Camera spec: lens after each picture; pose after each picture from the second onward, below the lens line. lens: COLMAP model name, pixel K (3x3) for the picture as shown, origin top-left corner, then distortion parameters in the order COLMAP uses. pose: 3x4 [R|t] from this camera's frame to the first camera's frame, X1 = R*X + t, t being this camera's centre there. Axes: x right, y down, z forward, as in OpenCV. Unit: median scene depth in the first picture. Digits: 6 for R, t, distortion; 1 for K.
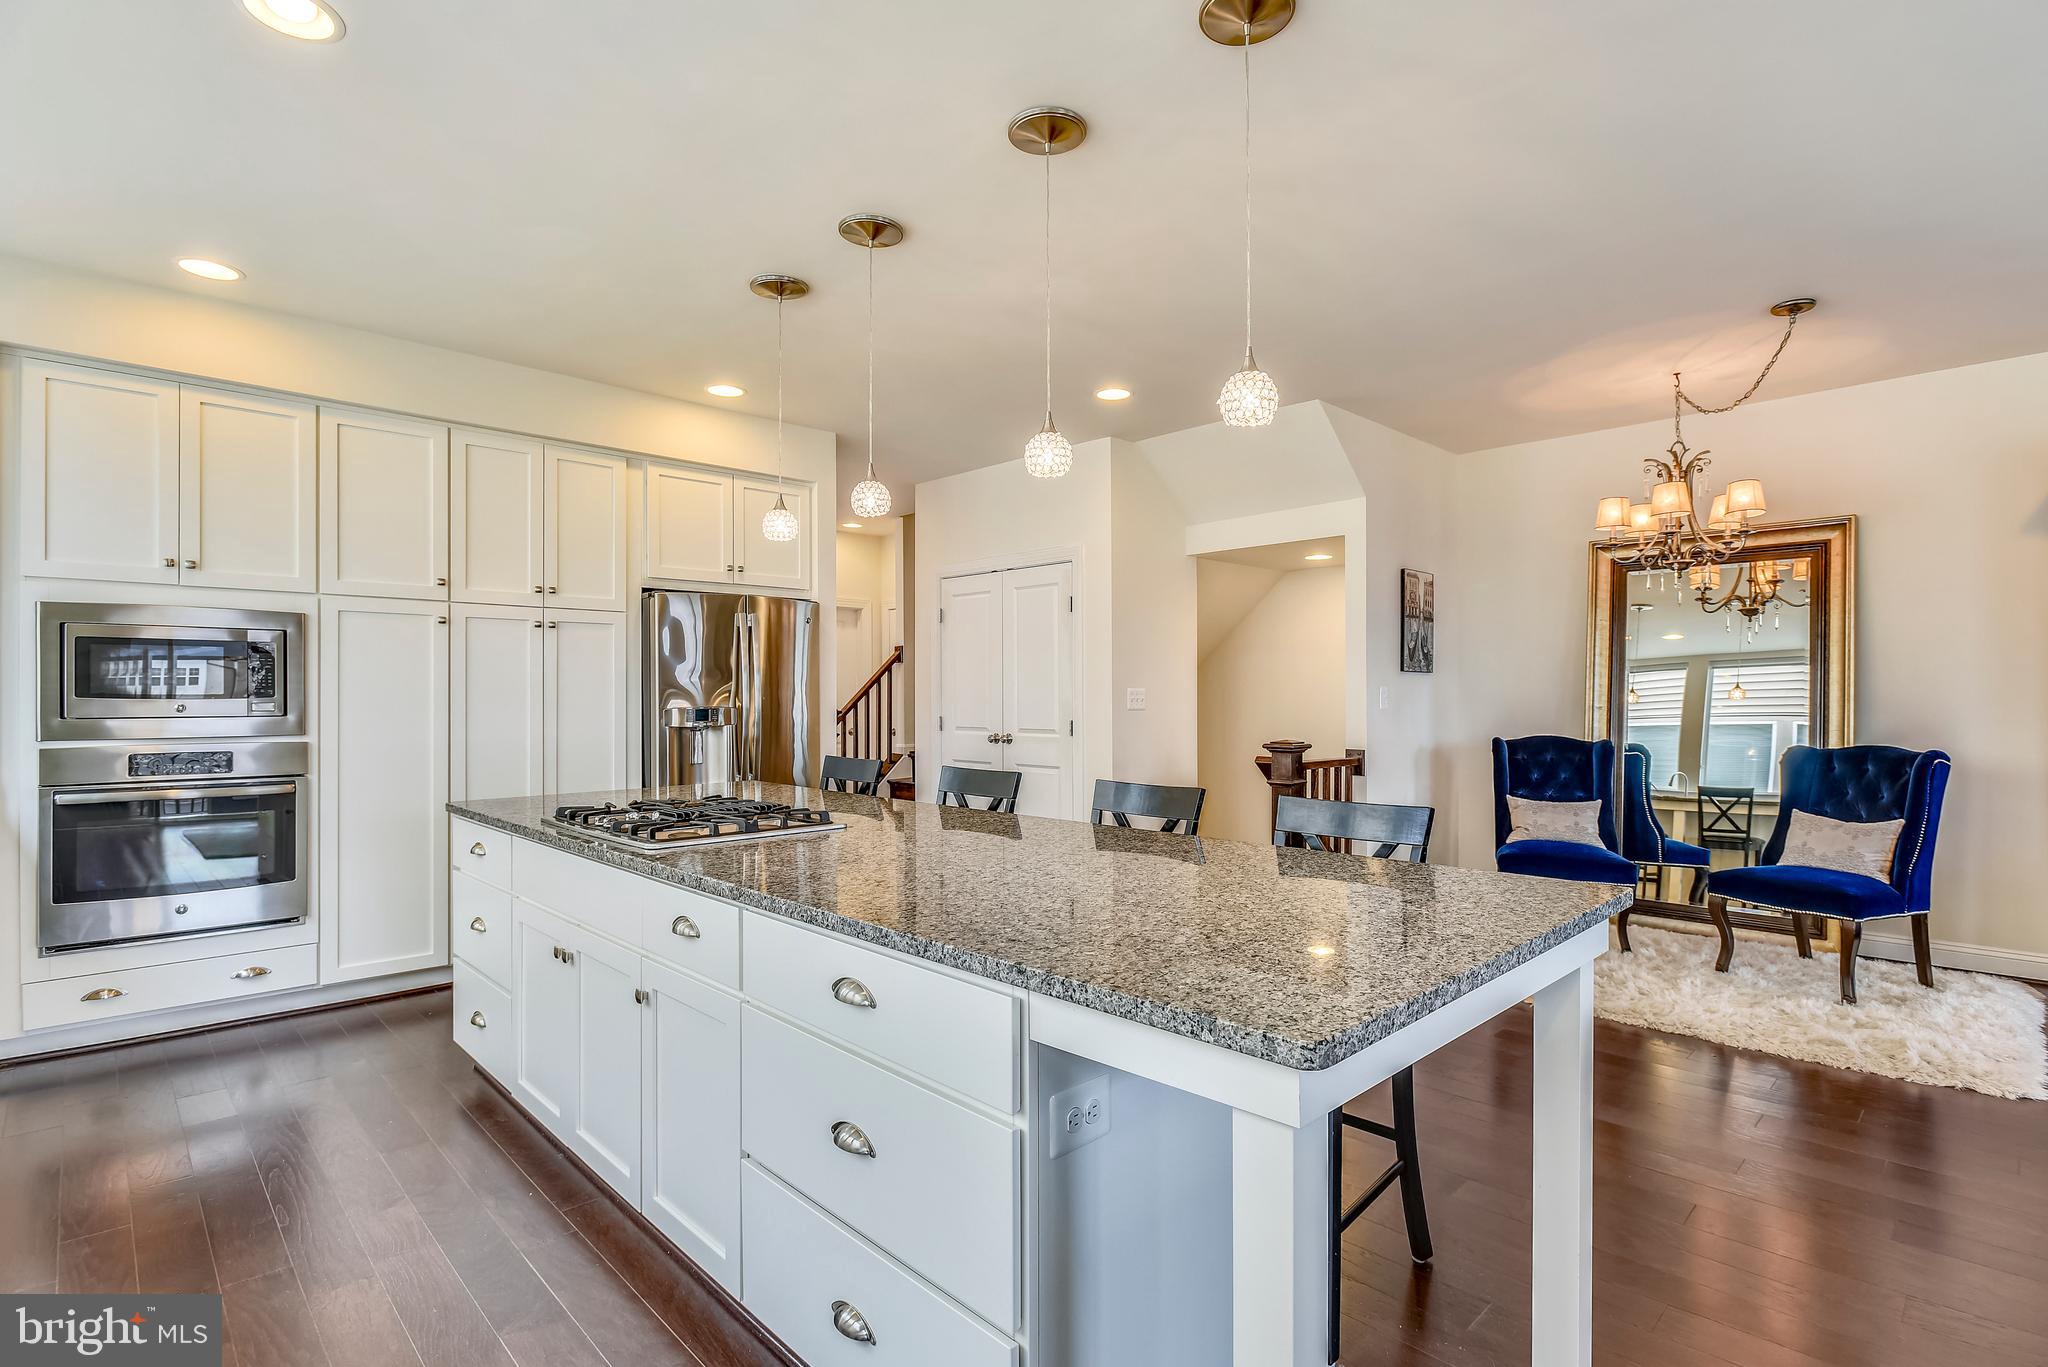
lens RADIAL K [[978.1, 0, 1031.3], [0, 978.1, 696.5], [0, 0, 1]] dist [-0.011304, -0.000003]
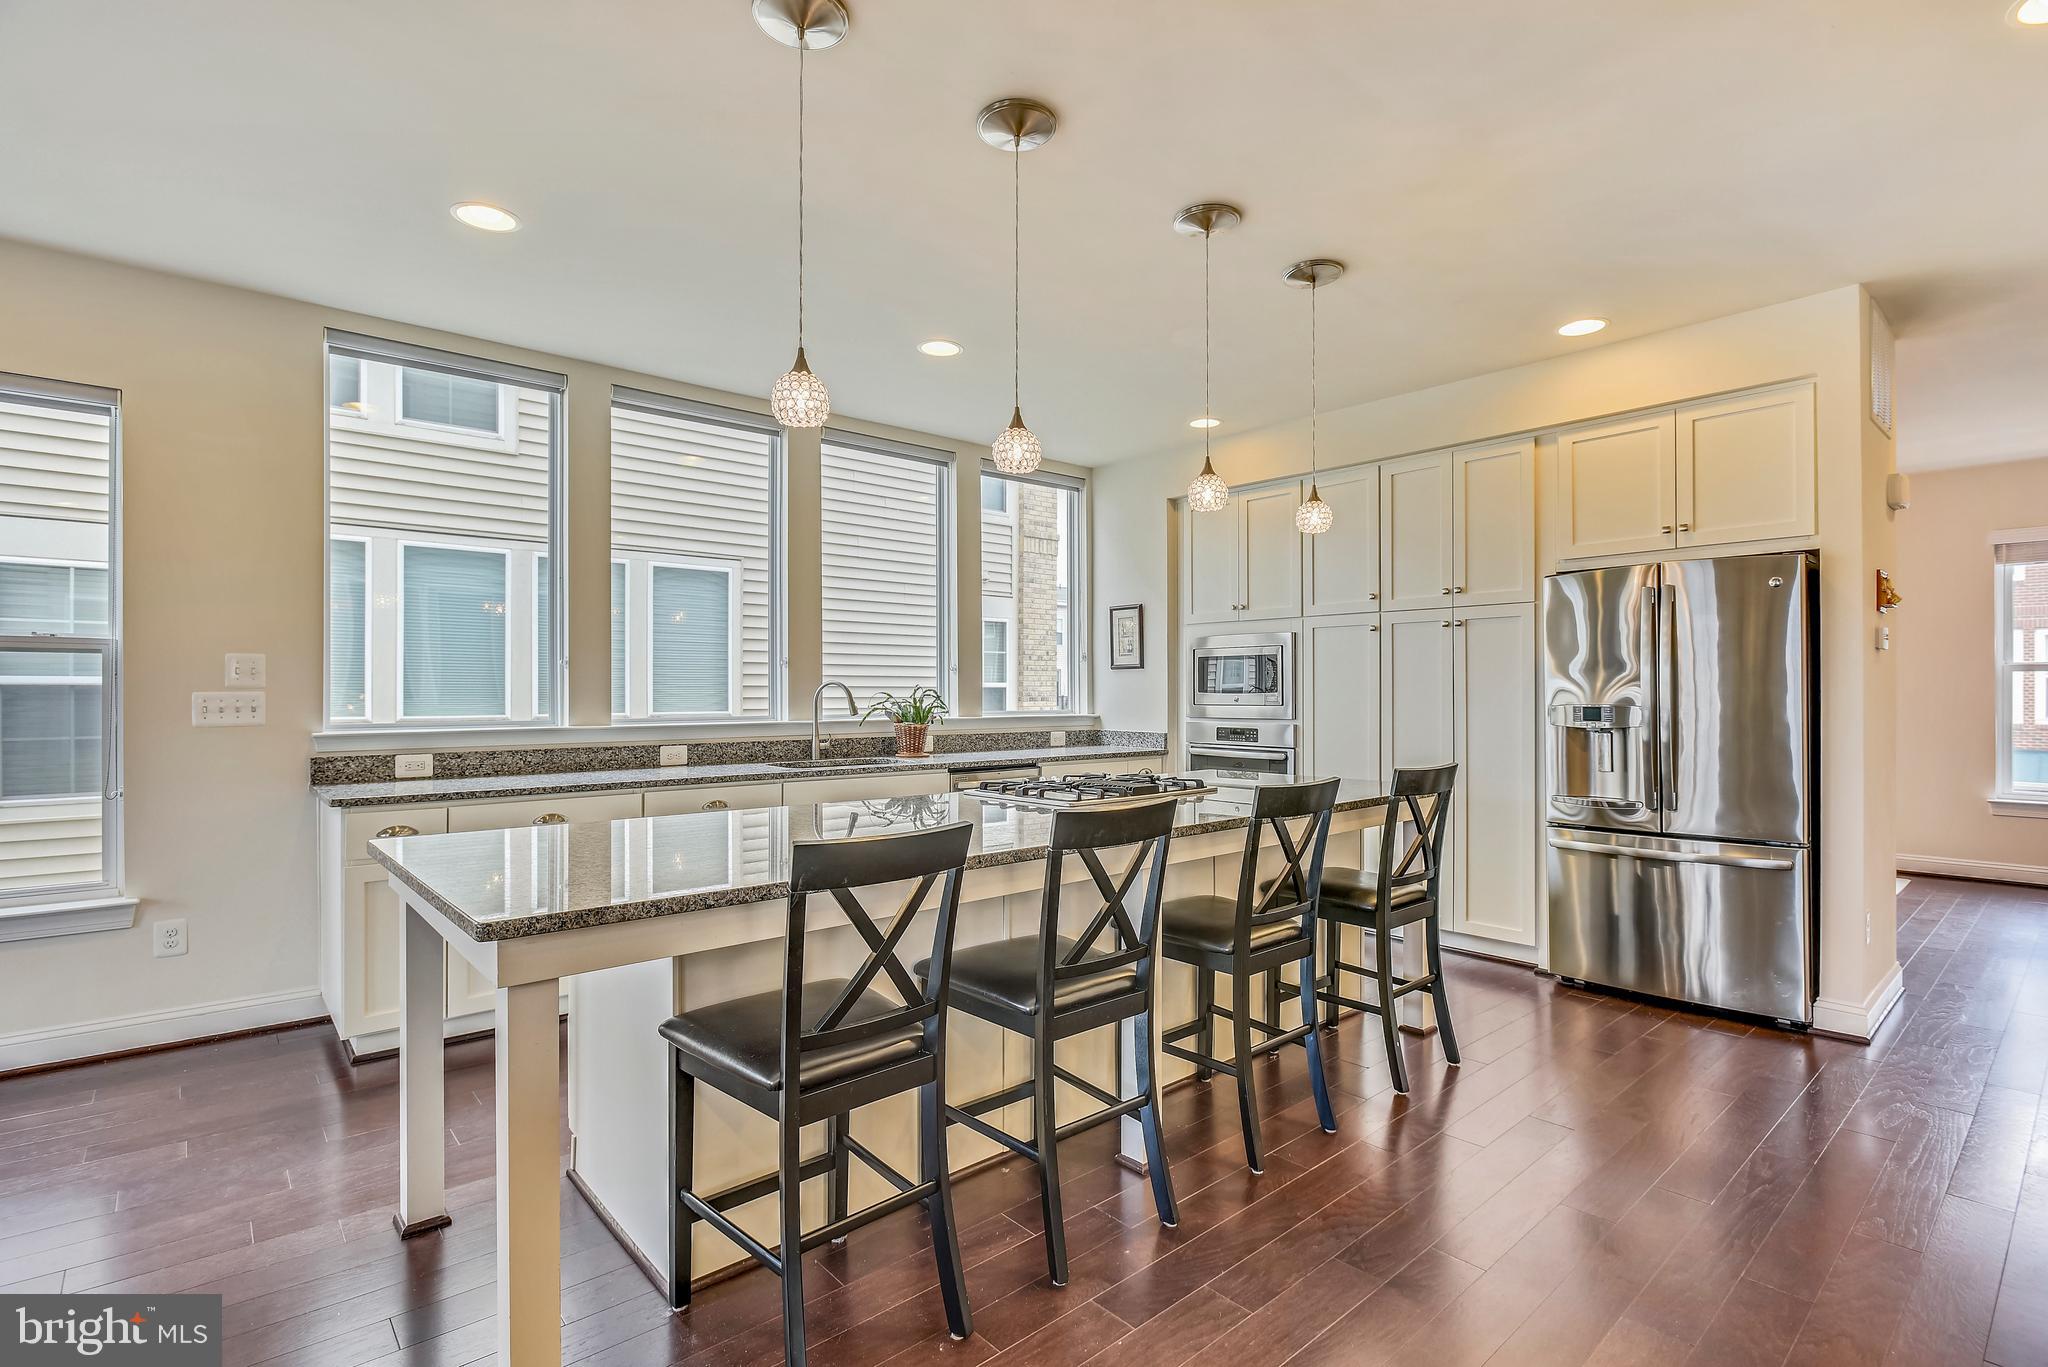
lens RADIAL K [[966.8, 0, 1027.4], [0, 966.8, 705.0], [0, 0, 1]] dist [-0.009583, 0.000286]
pose [[-0.055182, 0.015901, -0.998350, 0.563872], [0.003142, 0.999871, 0.015751, -0.003807], [0.998471, -0.002267, -0.055225, 0.595770]]
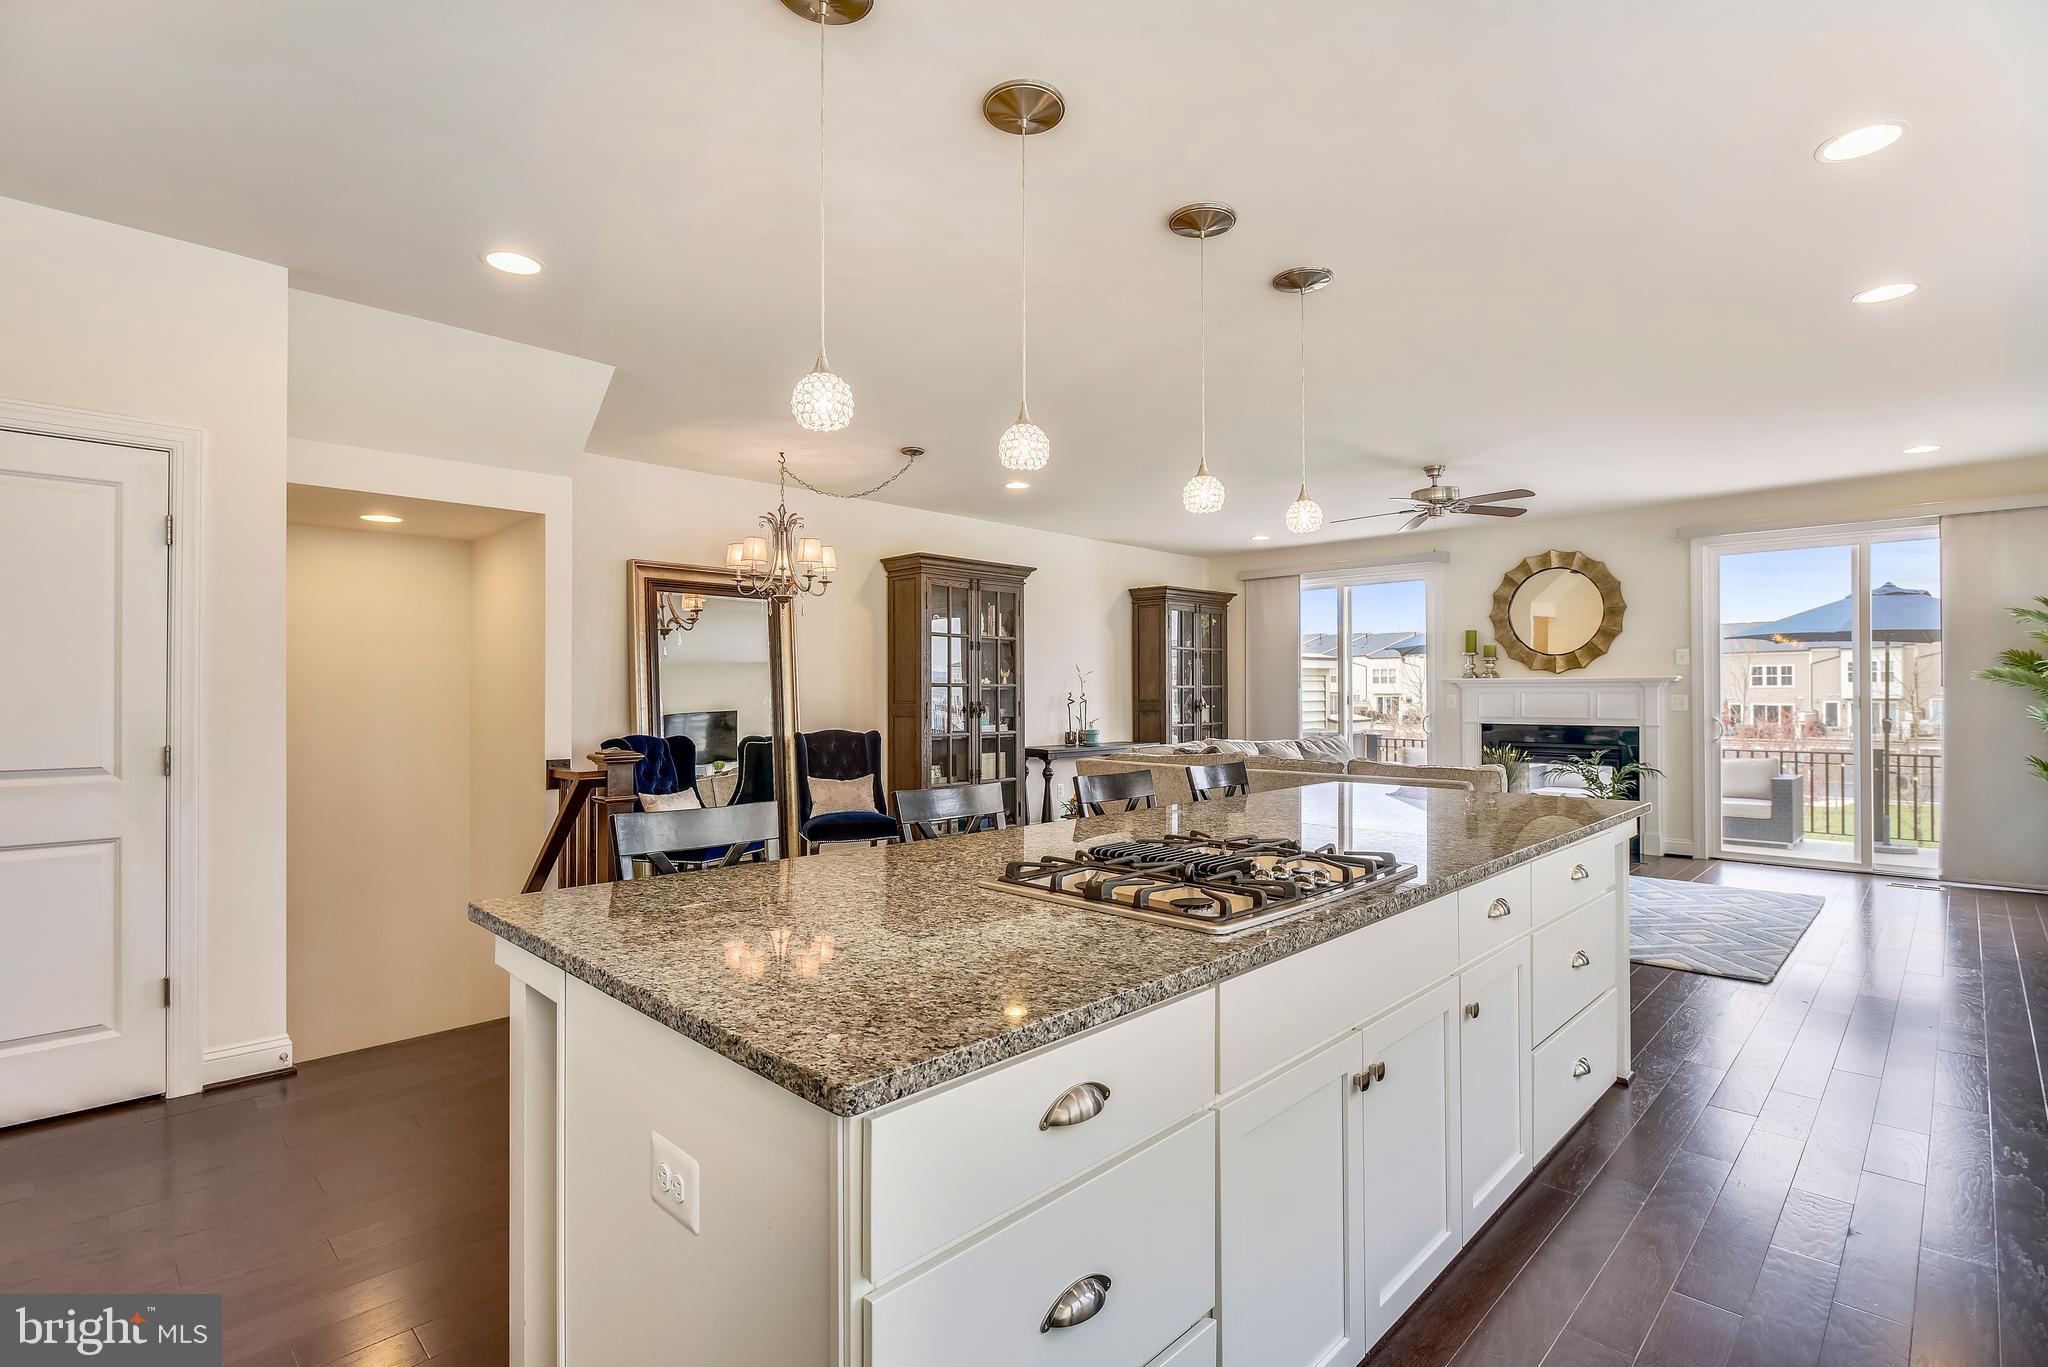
lens RADIAL K [[966.8, 0, 1027.4], [0, 966.8, 705.0], [0, 0, 1]] dist [-0.009583, 0.000286]
pose [[-0.025090, -0.012273, 0.999610, -0.644733], [0.000862, 0.999924, 0.012298, -0.007869], [-0.999685, 0.001170, -0.025078, 0.703815]]
